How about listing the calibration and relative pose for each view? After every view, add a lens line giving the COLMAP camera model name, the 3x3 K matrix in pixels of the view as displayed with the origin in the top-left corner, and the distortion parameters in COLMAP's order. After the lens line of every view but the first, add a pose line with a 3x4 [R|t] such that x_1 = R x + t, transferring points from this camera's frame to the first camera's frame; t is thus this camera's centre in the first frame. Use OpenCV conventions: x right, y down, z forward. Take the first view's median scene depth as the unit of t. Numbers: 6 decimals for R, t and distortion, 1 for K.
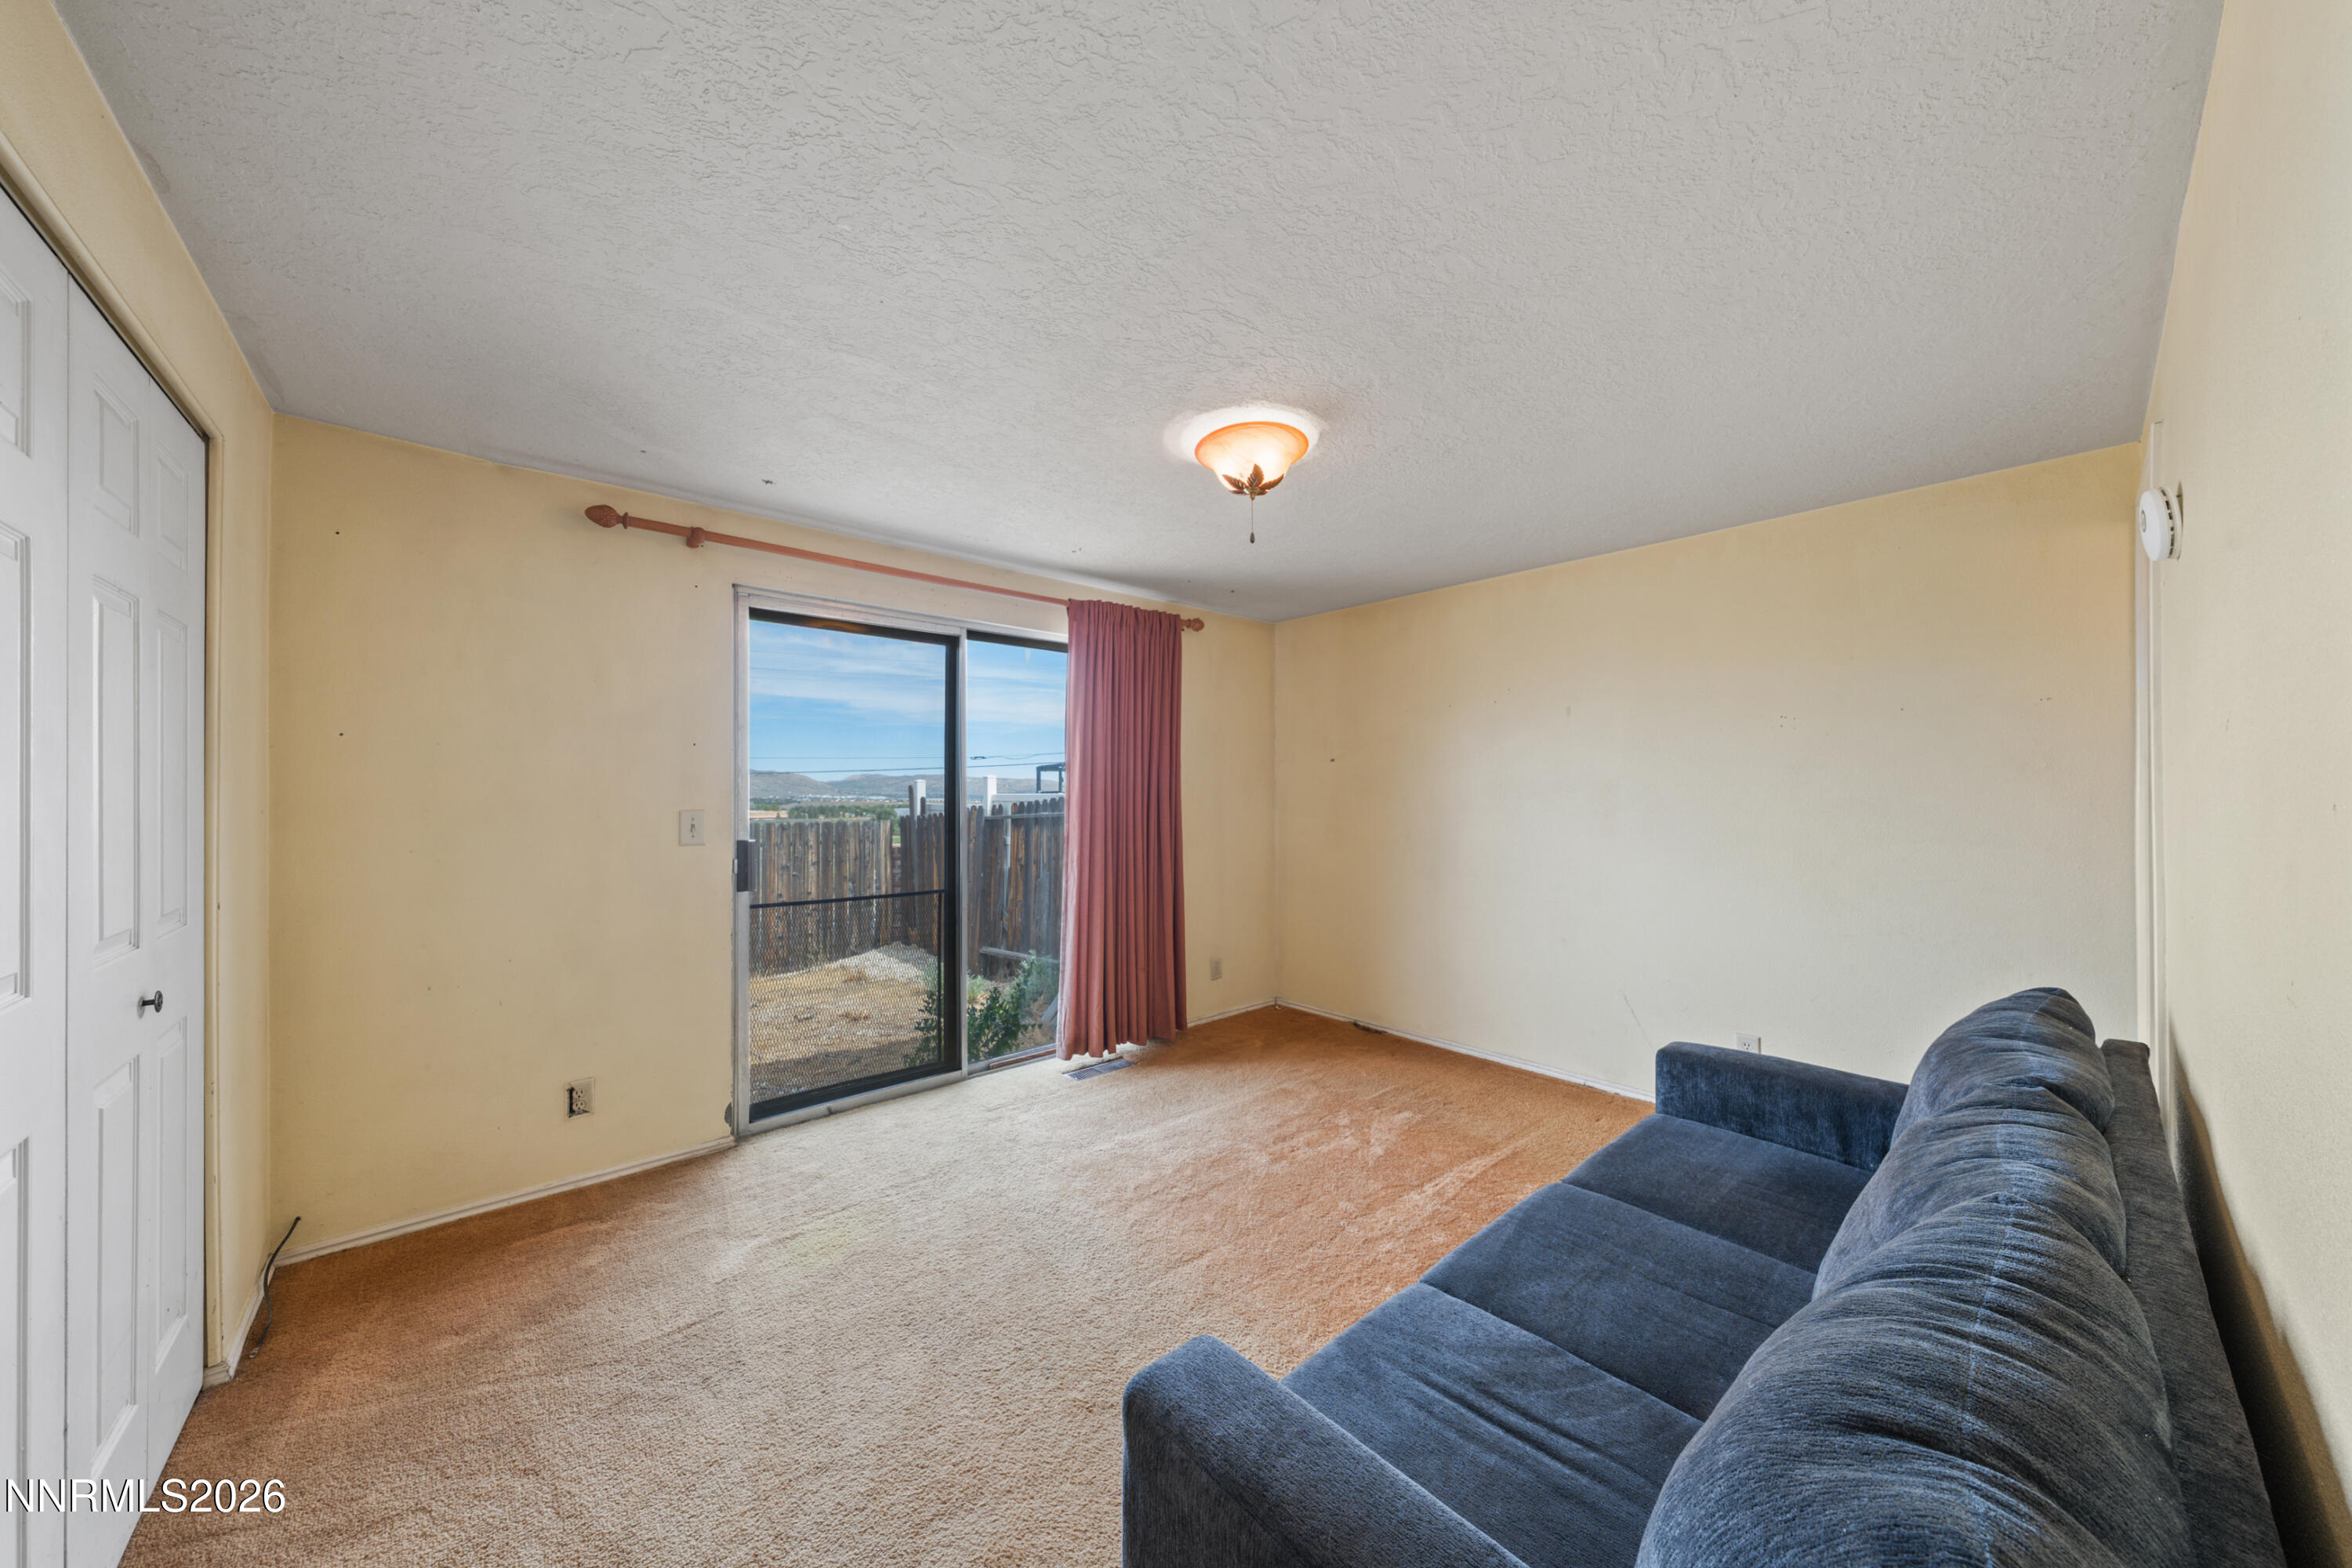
lens RADIAL K [[797.9, 0, 1185.0], [0, 797.9, 783.5], [0, 0, 1]] dist [0.000916, -0.000068]
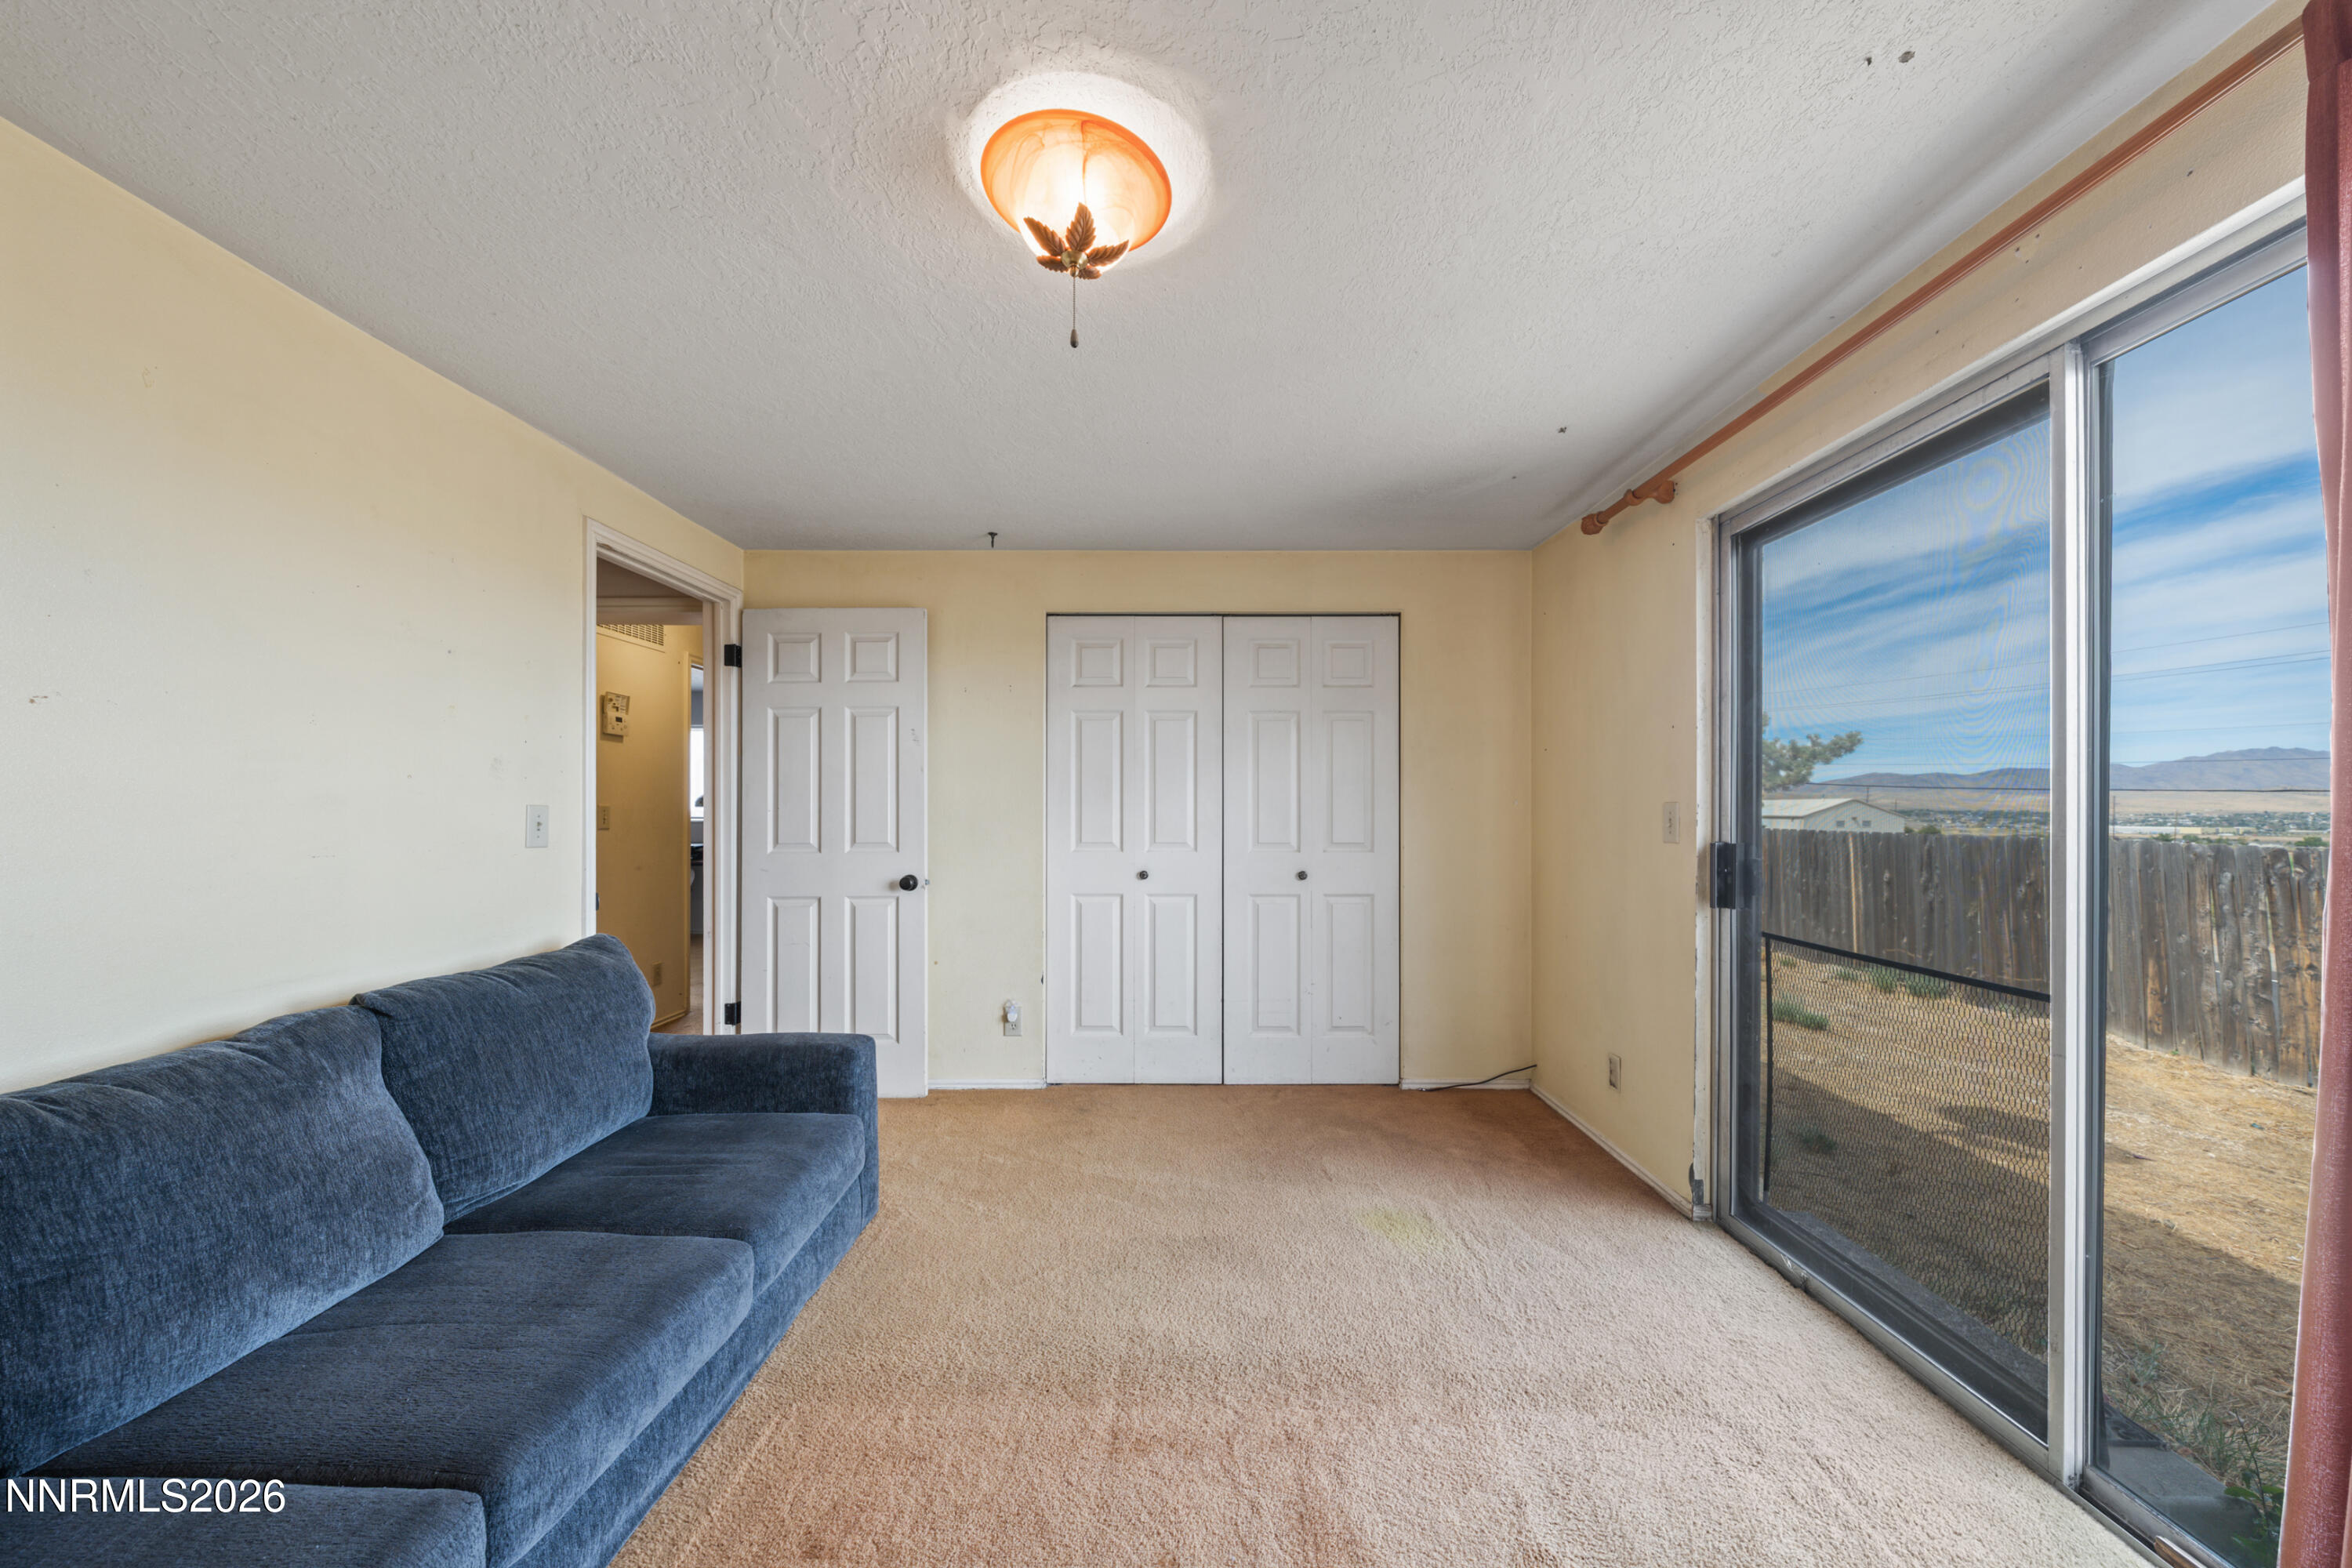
lens RADIAL K [[809.4, 0, 1194.3], [0, 809.4, 811.8], [0, 0, 1]] dist [-0.001932, -0.000179]
pose [[-0.657879, 0.002023, -0.753121, 0.352389], [0.007316, 0.999966, -0.003704, 0.037489], [0.753088, -0.007947, -0.657872, 1.065641]]
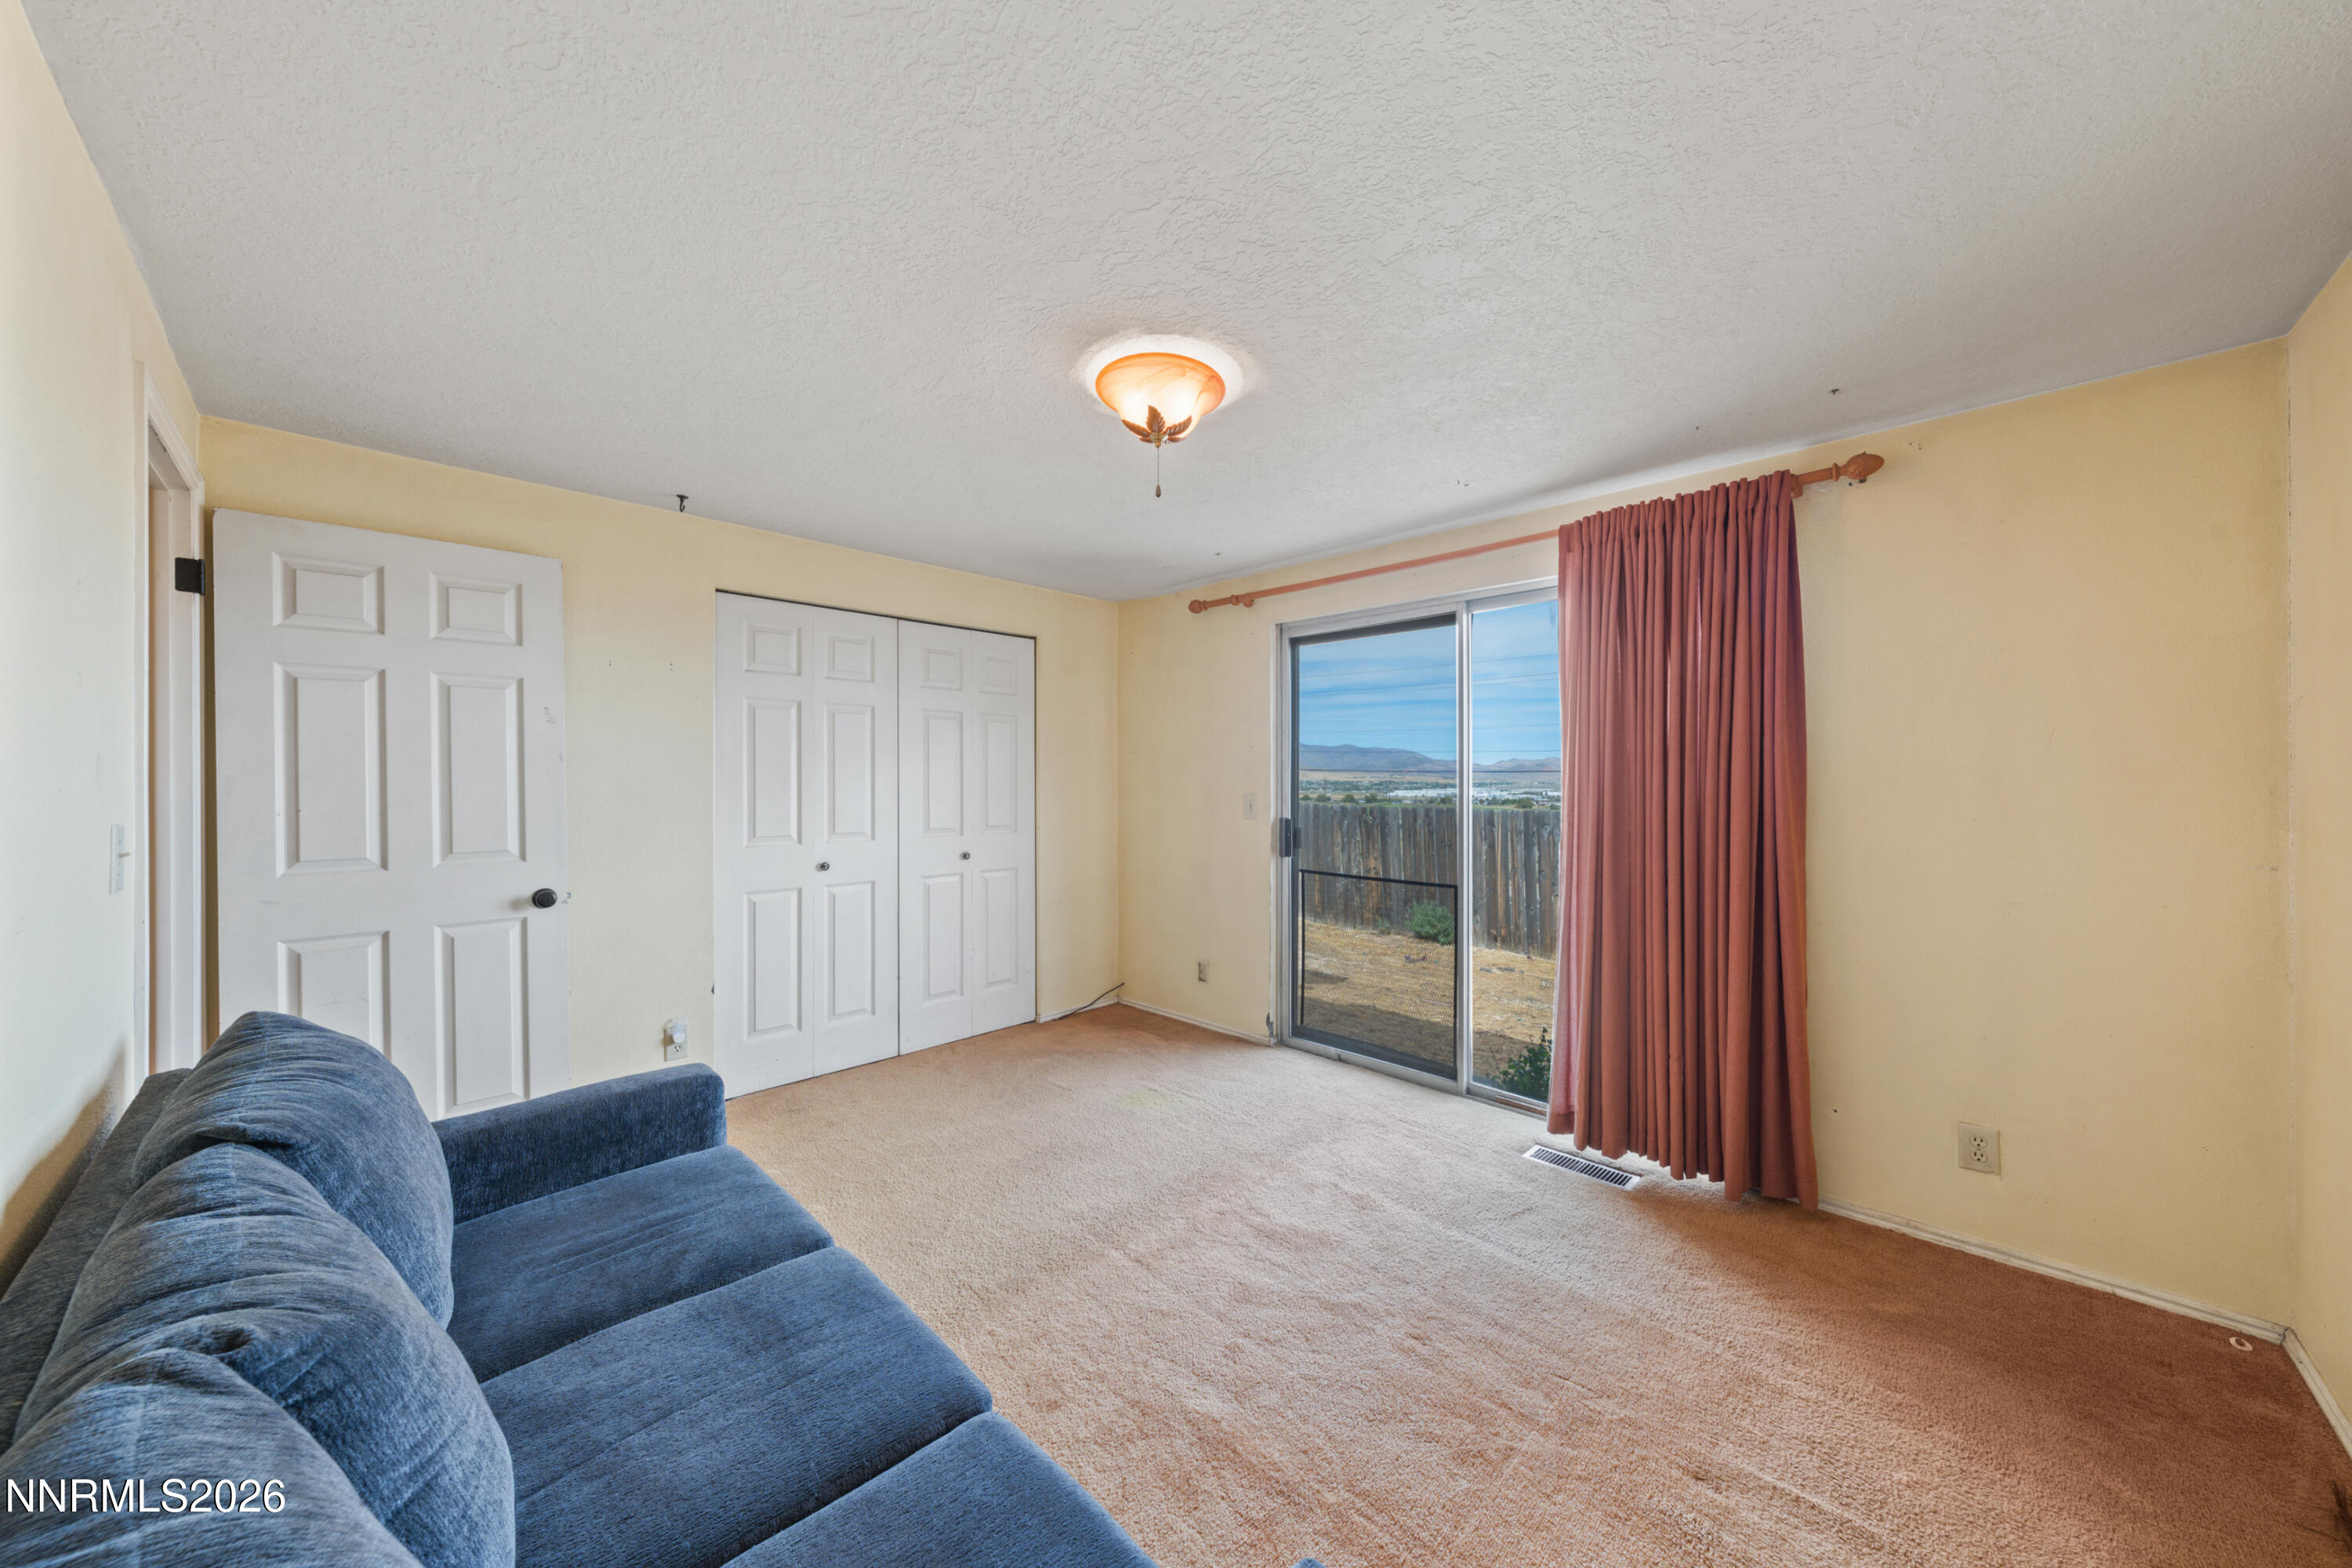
lens RADIAL K [[797.9, 0, 1185.0], [0, 797.9, 783.5], [0, 0, 1]] dist [0.000916, -0.000068]
pose [[0.076883, 0.005613, -0.997024, 0.692981], [0.010027, 0.999929, 0.006402, 0.003897], [0.996990, -0.010489, 0.076821, 0.696173]]
